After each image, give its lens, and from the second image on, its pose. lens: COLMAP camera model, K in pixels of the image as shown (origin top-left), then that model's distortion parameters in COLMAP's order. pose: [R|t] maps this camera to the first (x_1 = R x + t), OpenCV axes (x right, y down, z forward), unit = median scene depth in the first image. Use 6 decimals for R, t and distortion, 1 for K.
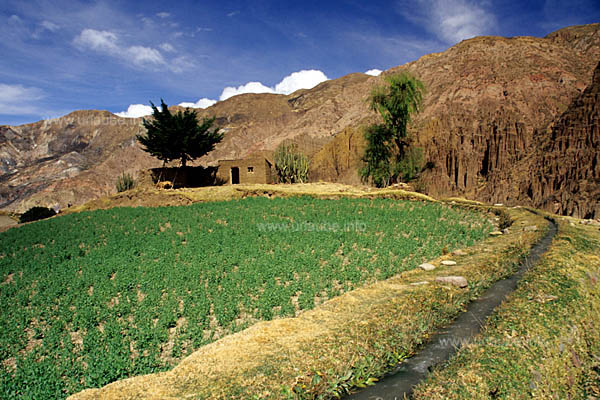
lens RADIAL K [[433.6, 0, 300.0], [0, 433.6, 200.0], [0, 0, 1]] dist [-0.106856, 0.094630]
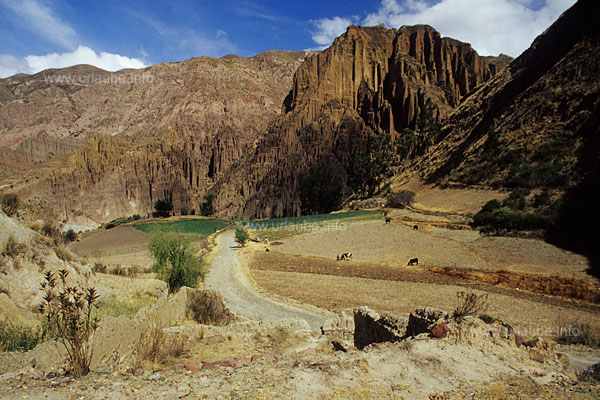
lens RADIAL K [[433.6, 0, 300.0], [0, 433.6, 200.0], [0, 0, 1]] dist [-0.106856, 0.094630]
pose [[0.812415, -0.027298, 0.582440, -0.101789], [0.011945, 0.999473, 0.030183, -0.019823], [-0.582957, -0.017564, 0.812313, -0.203457]]
